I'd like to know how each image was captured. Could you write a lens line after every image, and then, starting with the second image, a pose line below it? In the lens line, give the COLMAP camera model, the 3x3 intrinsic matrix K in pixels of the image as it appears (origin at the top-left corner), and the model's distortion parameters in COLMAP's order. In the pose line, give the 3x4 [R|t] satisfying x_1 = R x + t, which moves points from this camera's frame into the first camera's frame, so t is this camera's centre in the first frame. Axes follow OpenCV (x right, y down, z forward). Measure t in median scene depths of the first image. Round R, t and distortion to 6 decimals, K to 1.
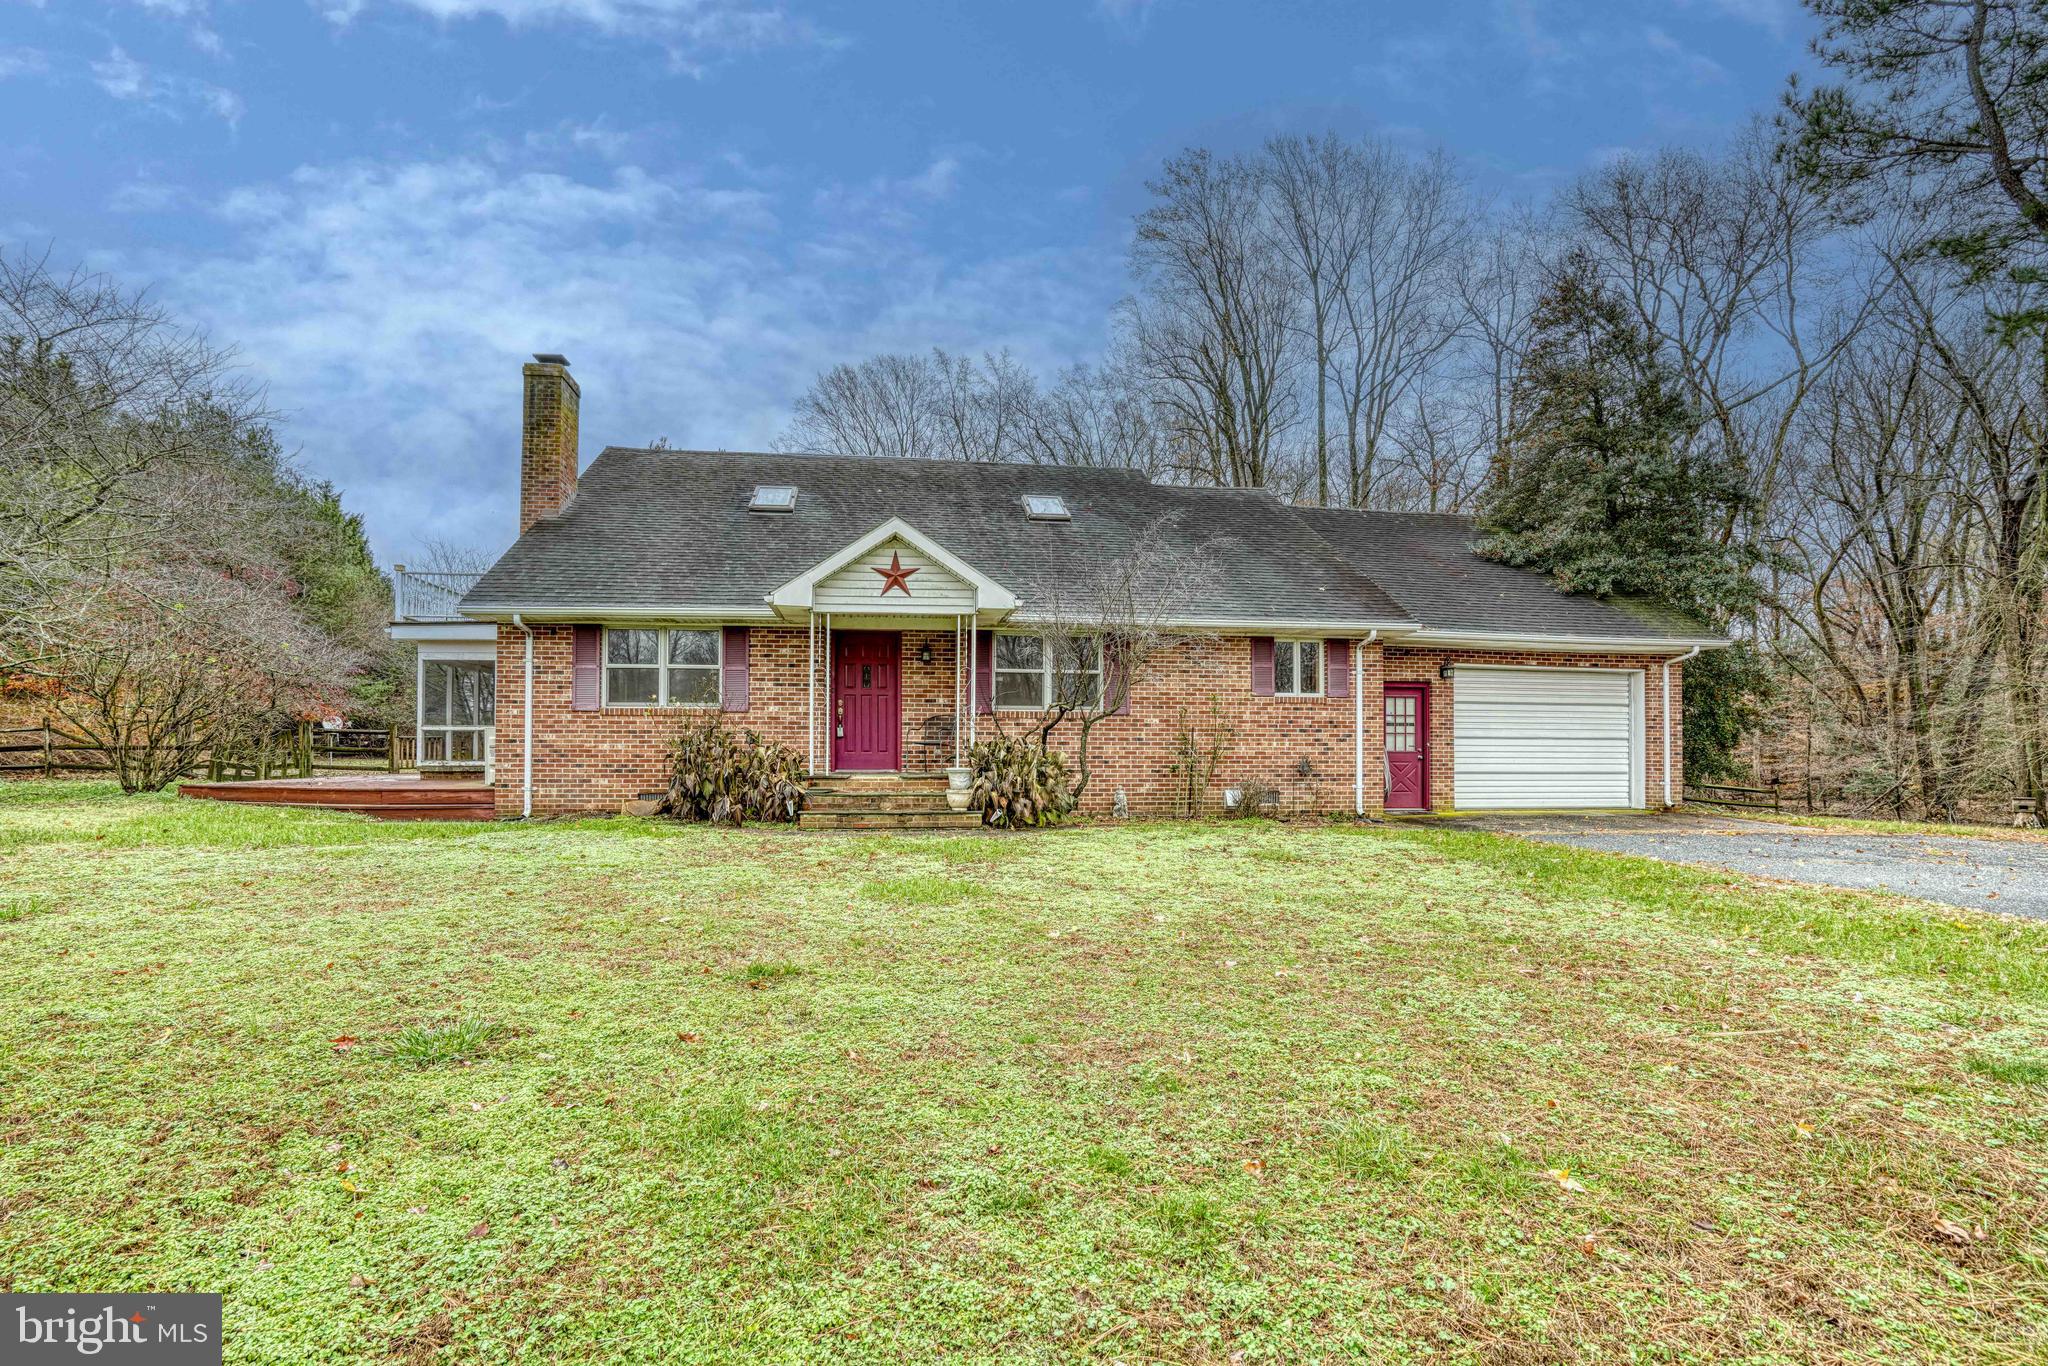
lens RADIAL K [[943.9, 0, 1007.4], [0, 943.9, 687.0], [0, 0, 1]] dist [-0.063567, 0.026759]
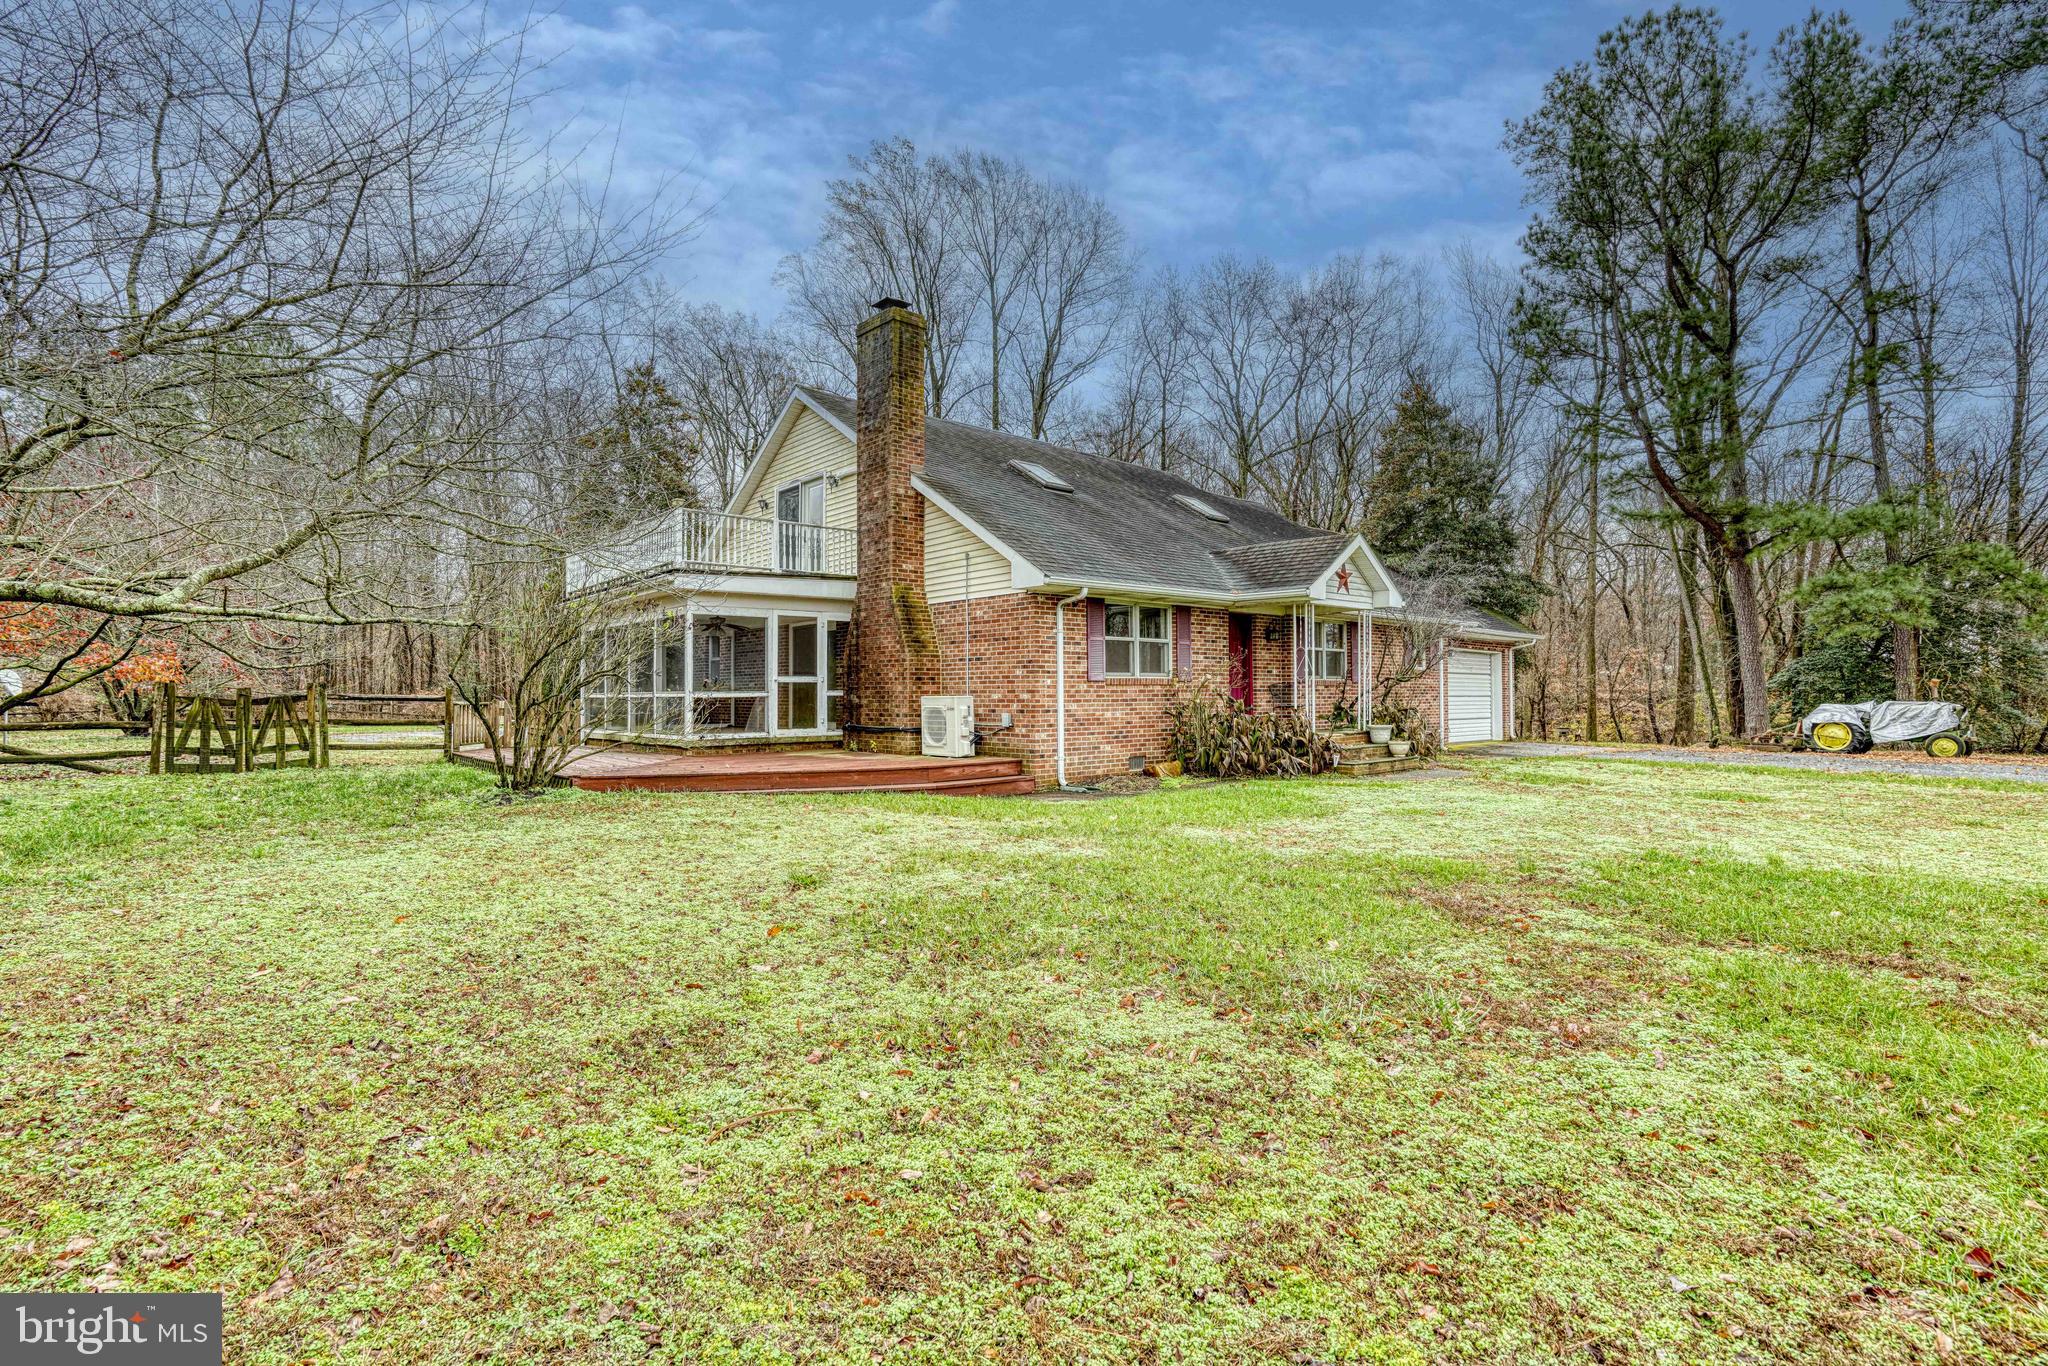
lens RADIAL K [[938.4, 0, 1054.6], [0, 938.4, 694.7], [0, 0, 1]] dist [-0.057129, 0.018368]
pose [[0.819199, -0.008393, 0.573448, -1.060863], [-0.030874, 0.997798, 0.058710, -0.018851], [-0.572677, -0.065800, 0.817136, 0.158922]]
